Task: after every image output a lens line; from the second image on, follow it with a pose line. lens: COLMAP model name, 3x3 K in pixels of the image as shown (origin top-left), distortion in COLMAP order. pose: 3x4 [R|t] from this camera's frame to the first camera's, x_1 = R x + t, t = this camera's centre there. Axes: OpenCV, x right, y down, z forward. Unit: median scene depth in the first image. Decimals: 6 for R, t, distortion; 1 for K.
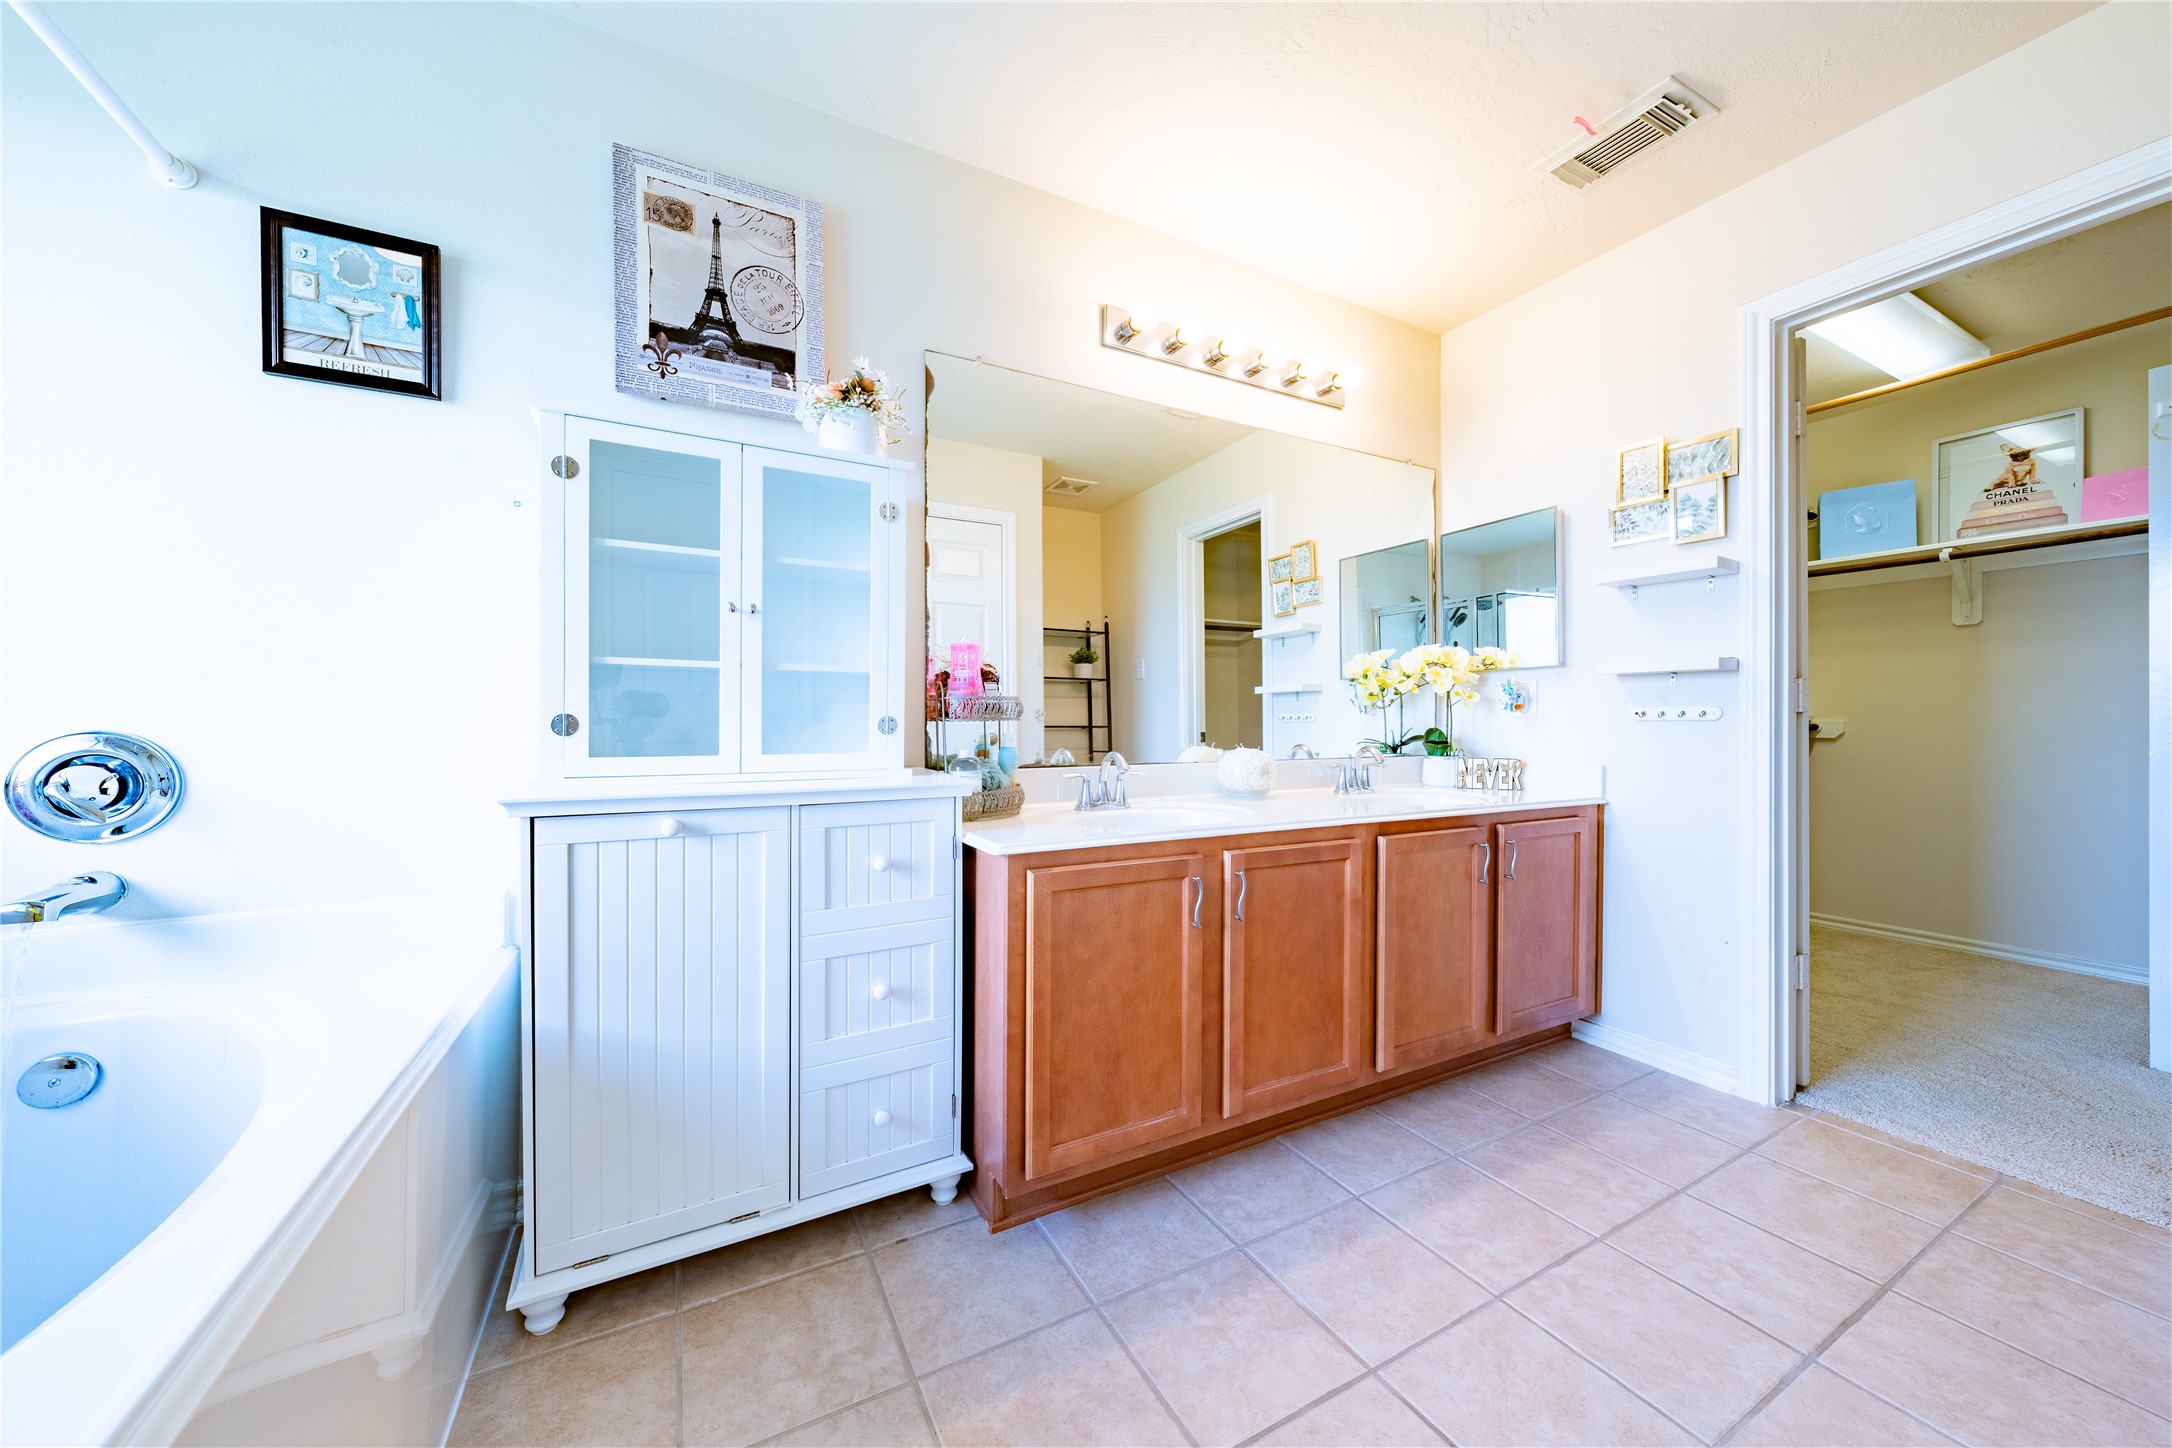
lens RADIAL K [[738.1, 0, 1079.4], [0, 738.1, 715.1], [0, 0, 1]] dist [-0.000197, 0.000148]
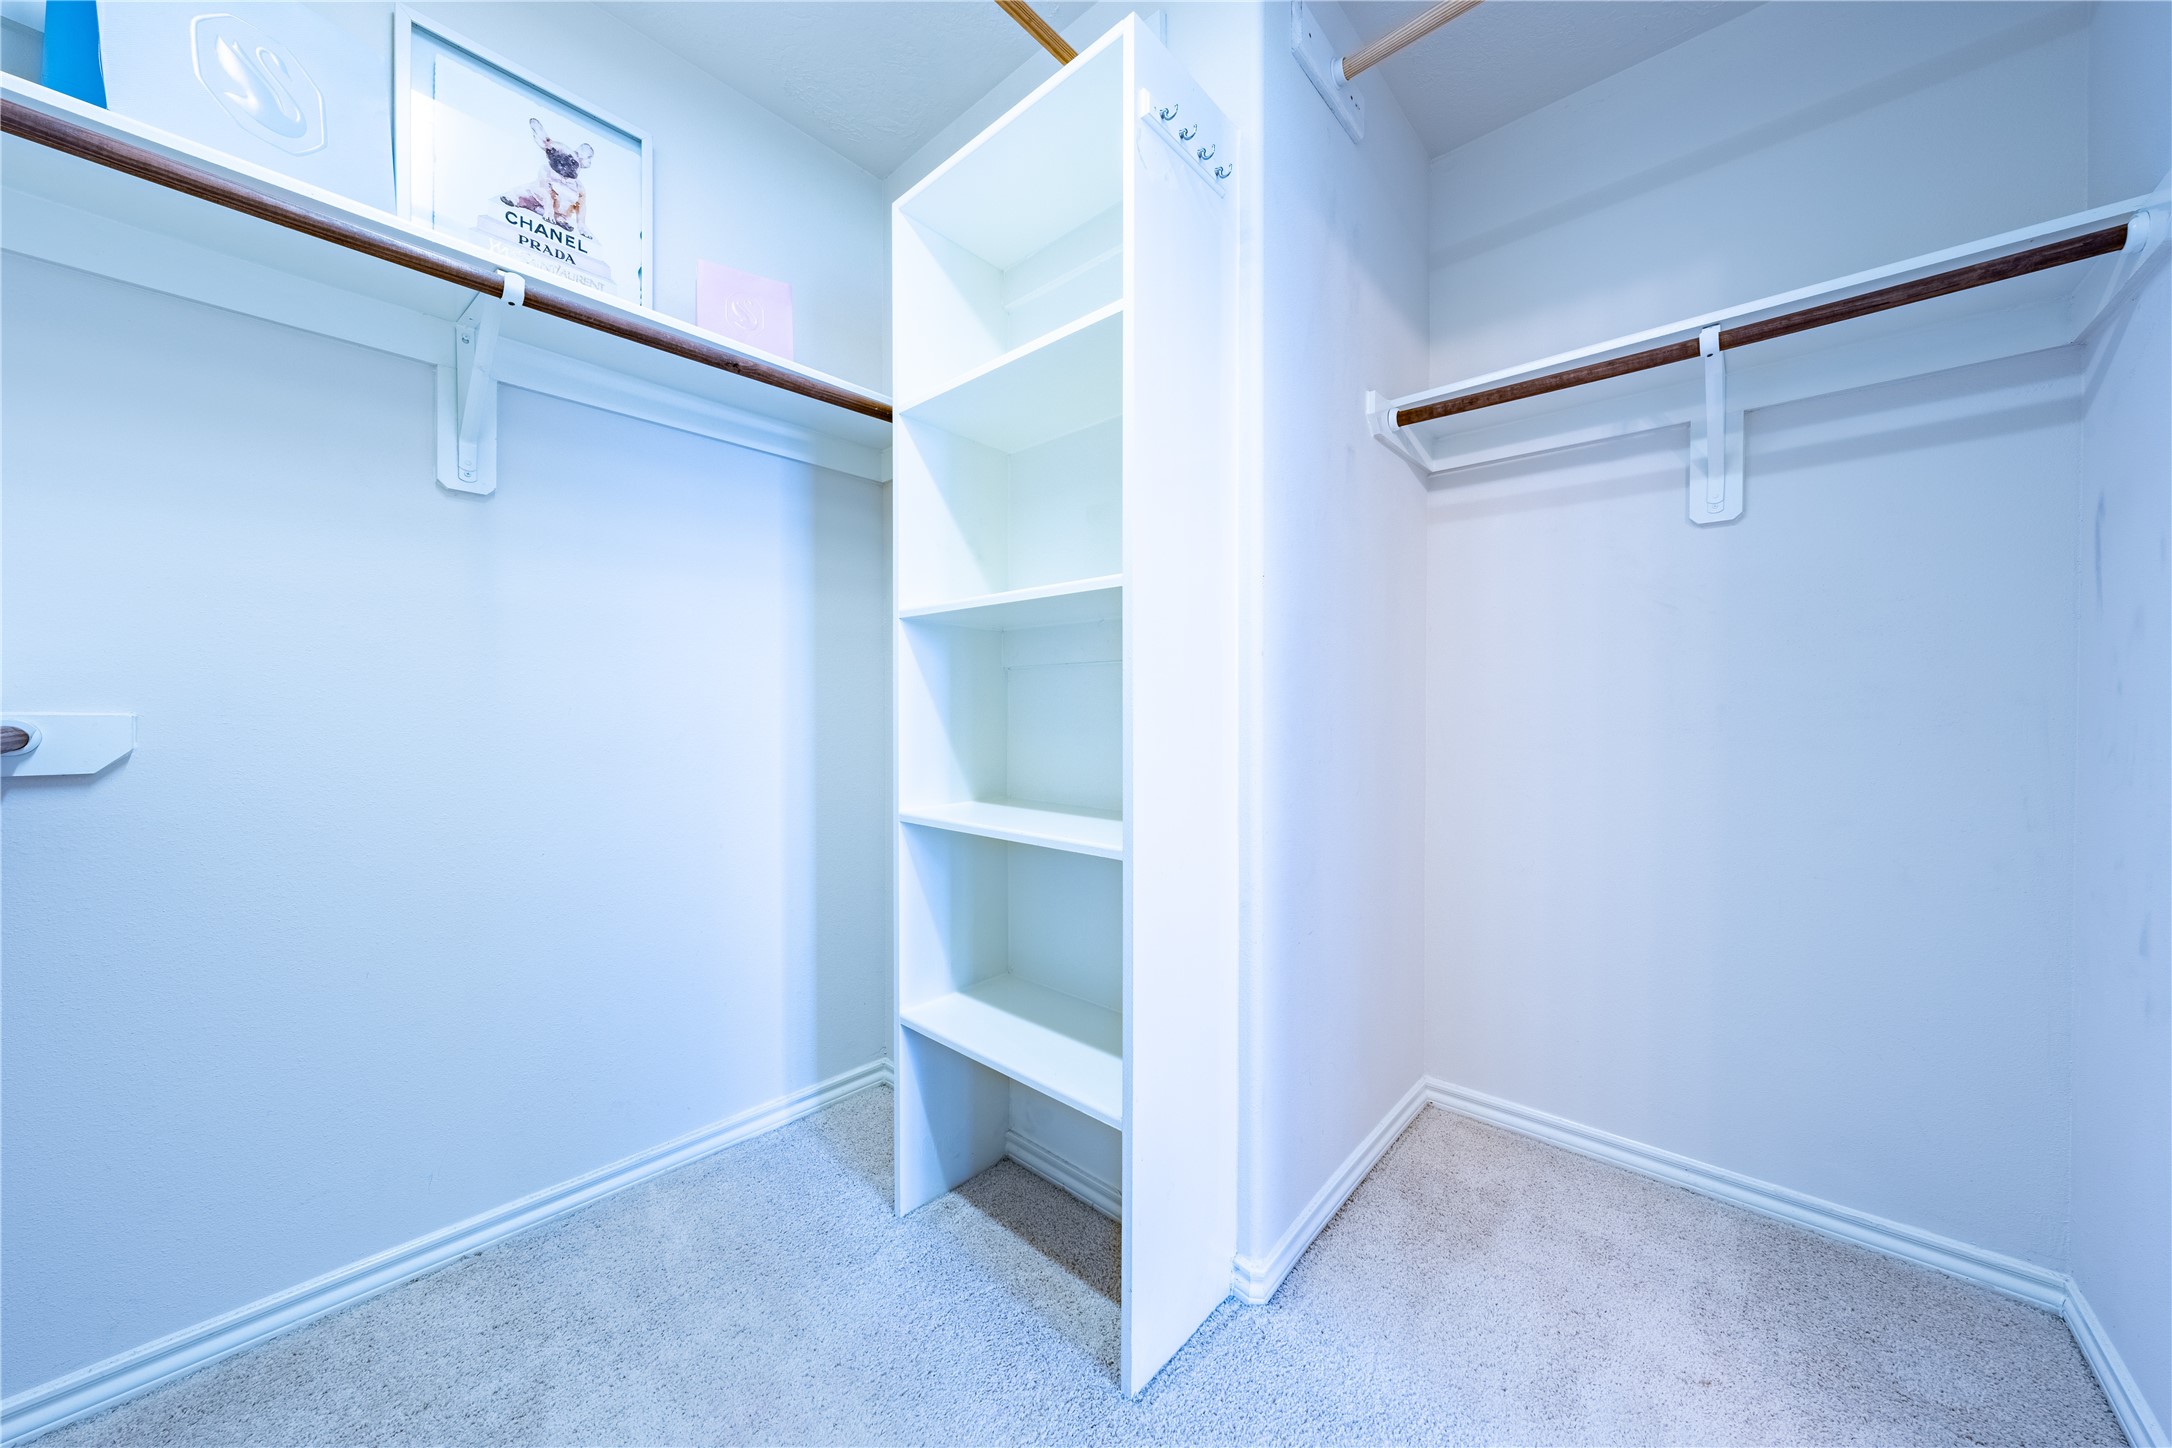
lens RADIAL K [[738.1, 0, 1079.4], [0, 738.1, 715.1], [0, 0, 1]] dist [-0.000197, 0.000148]
pose [[-0.350502, -0.005124, 0.936548, 0.684323], [-0.001652, 0.999987, 0.004853, 0.005472], [-0.936560, 0.000154, -0.350506, 0.830206]]
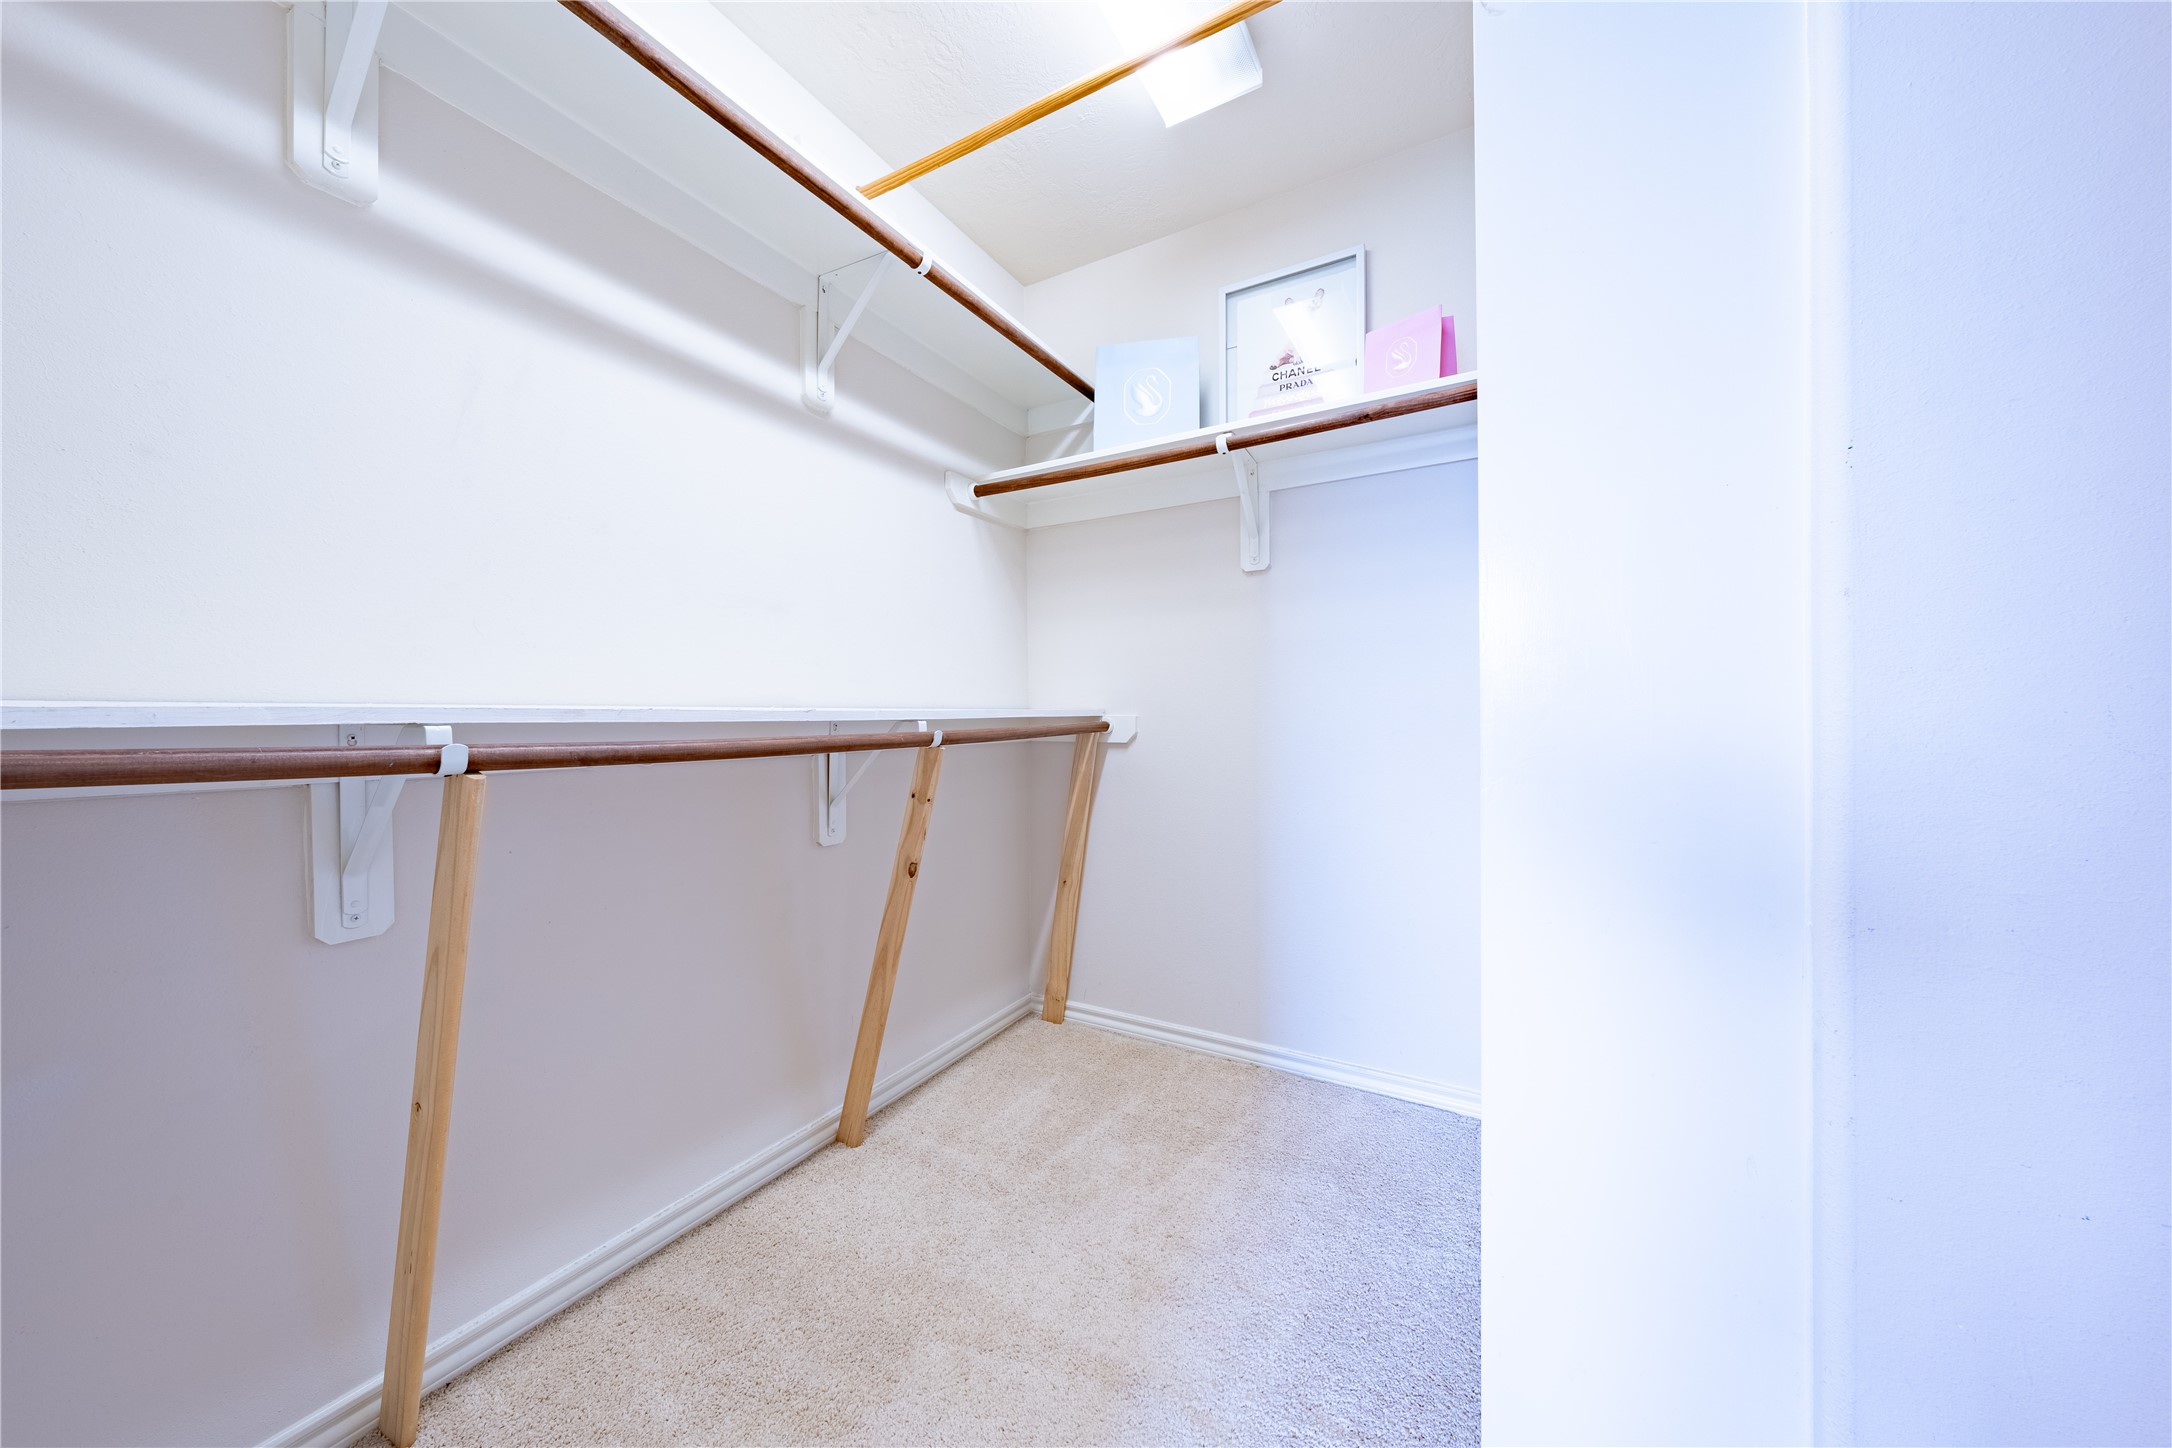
lens RADIAL K [[738.1, 0, 1079.4], [0, 738.1, 715.1], [0, 0, 1]] dist [-0.000197, 0.000148]
pose [[0.839422, -0.005092, 0.543456, 0.718946], [0.006089, 0.999981, -0.000036, 0.007557], [-0.543446, 0.003339, 0.839438, 0.536589]]
